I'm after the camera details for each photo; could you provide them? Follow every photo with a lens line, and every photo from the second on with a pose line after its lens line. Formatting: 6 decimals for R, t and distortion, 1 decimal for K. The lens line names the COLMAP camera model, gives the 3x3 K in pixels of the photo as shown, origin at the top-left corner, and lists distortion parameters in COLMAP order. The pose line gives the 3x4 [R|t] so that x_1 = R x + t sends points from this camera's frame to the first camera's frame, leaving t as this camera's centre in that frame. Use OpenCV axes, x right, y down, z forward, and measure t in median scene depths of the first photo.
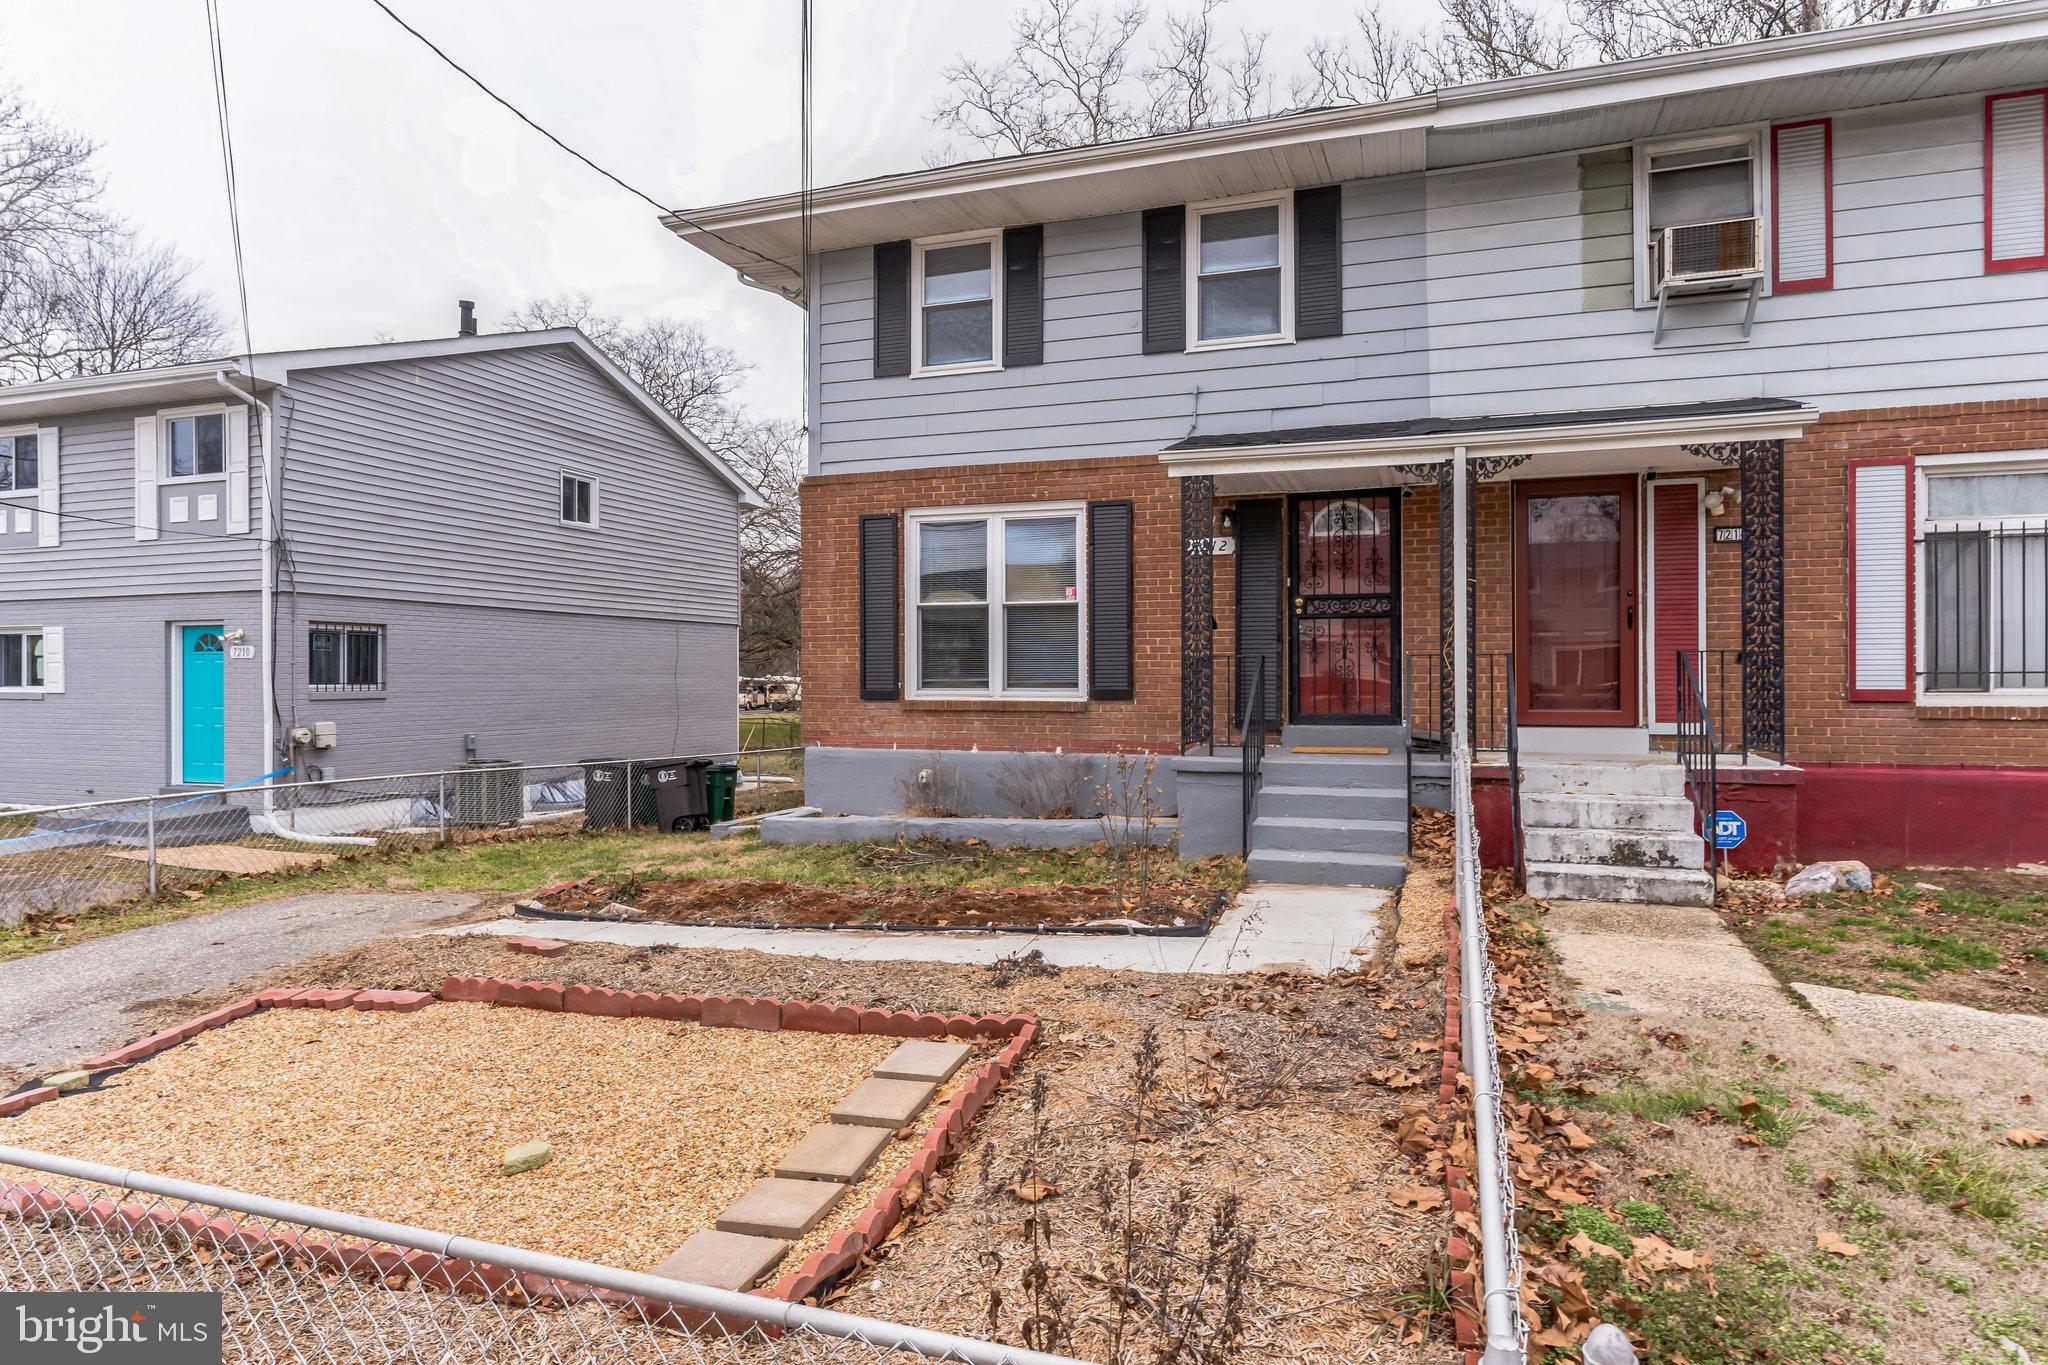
lens RADIAL K [[1015.7, 0, 1069.2], [0, 1015.7, 688.5], [0, 0, 1]] dist [-0.029060, 0.016009]
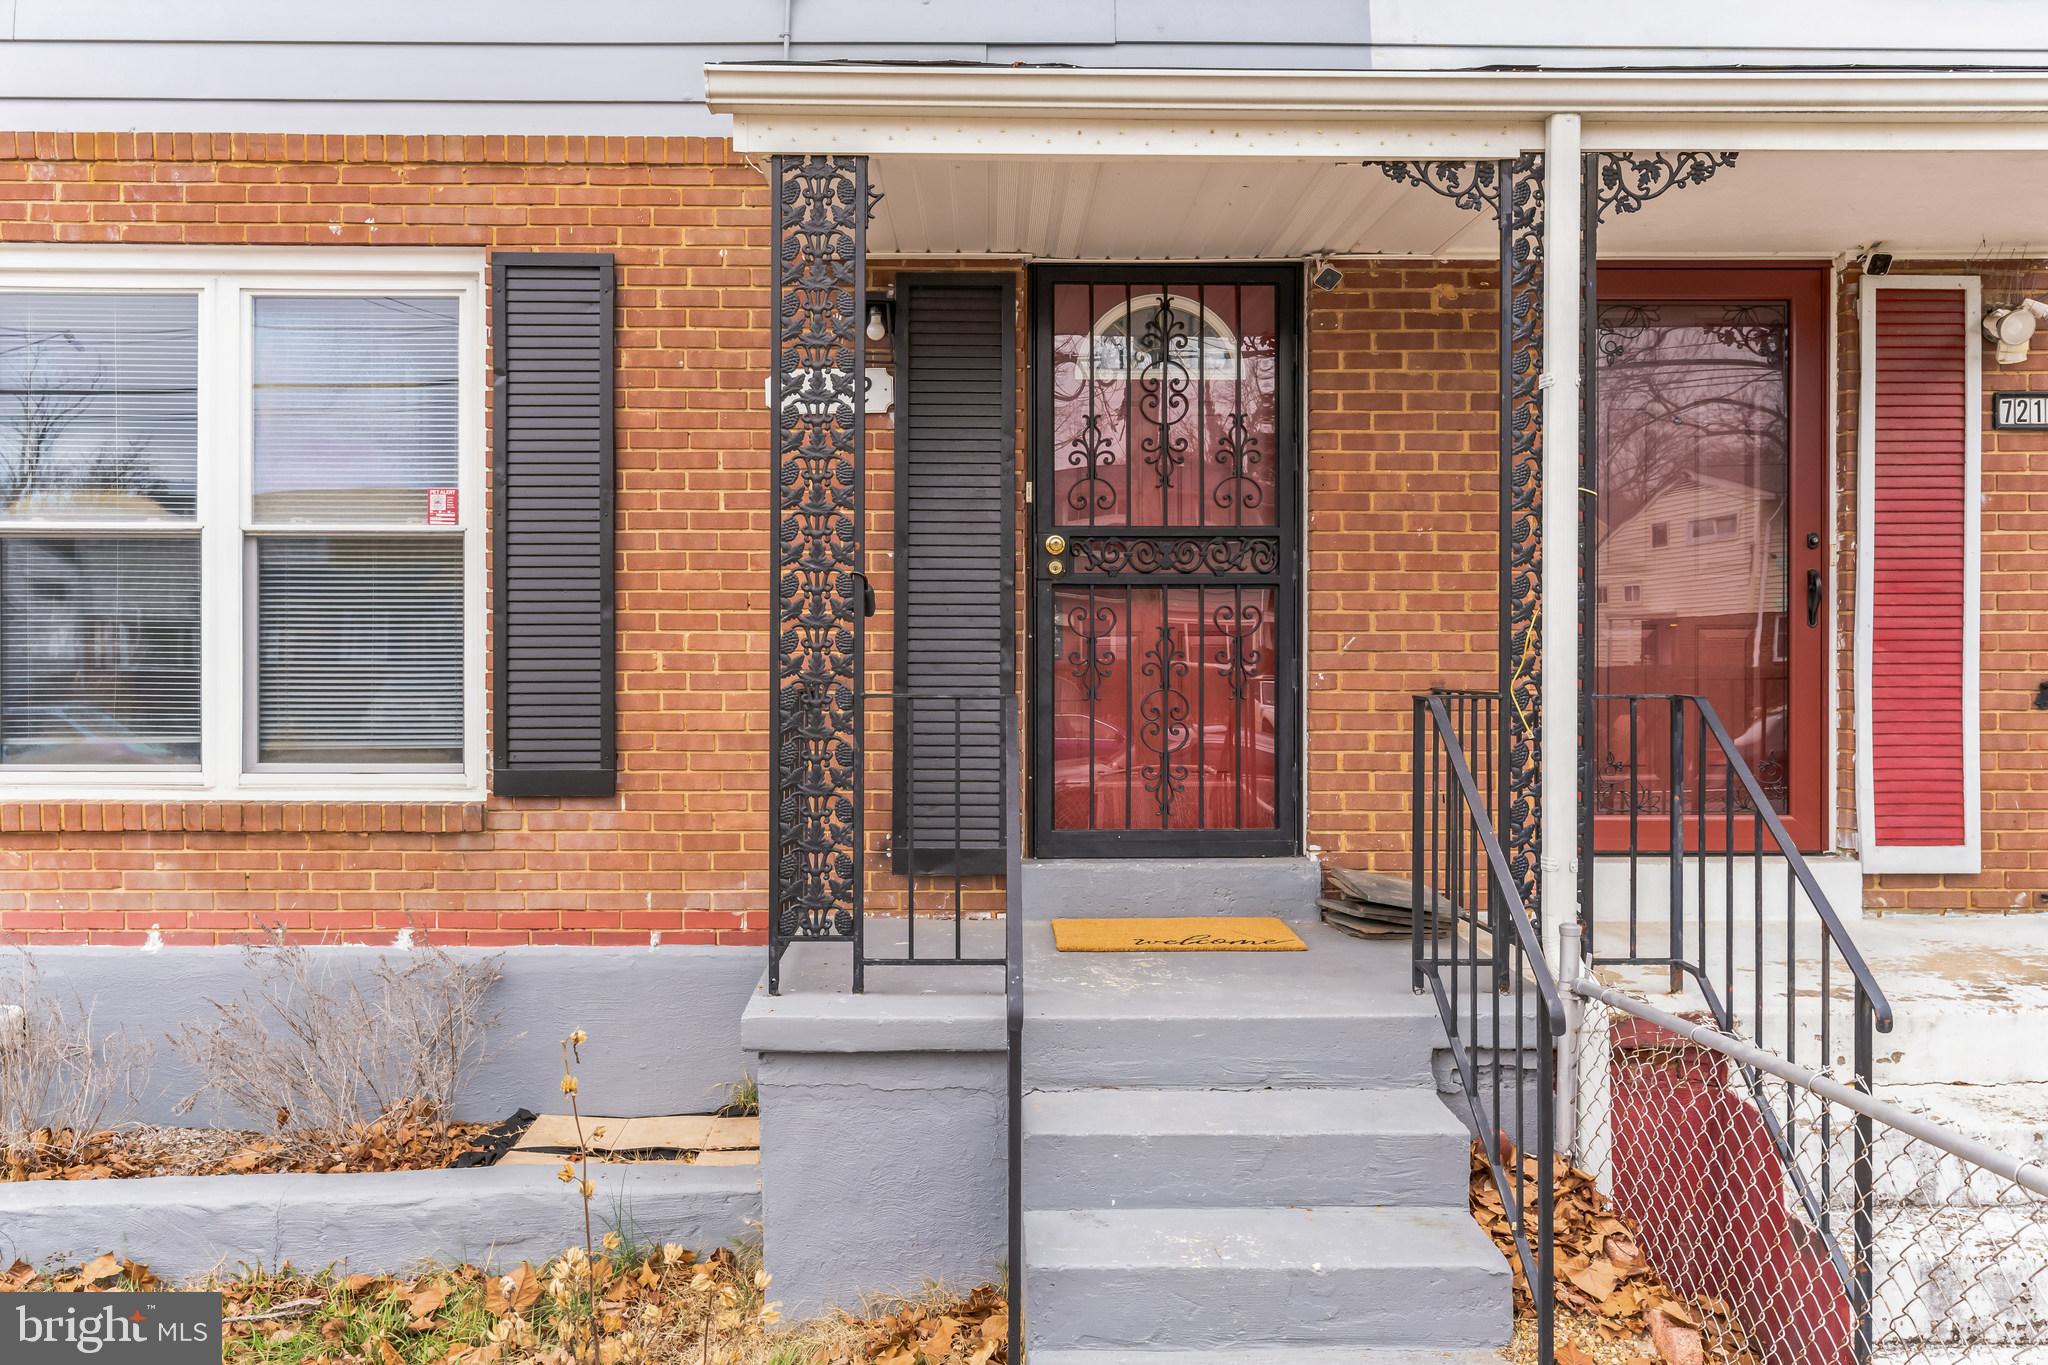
lens RADIAL K [[1725.1, 0, 1024.0], [0, 1725.1, 682.5], [0, 0, 1]] dist [-0.001841, 0.002187]
pose [[0.955537, 0.002769, 0.294857, 0.019304], [0.000349, 0.999945, -0.010523, -0.024280], [-0.294870, 0.010159, 0.955483, 0.357290]]
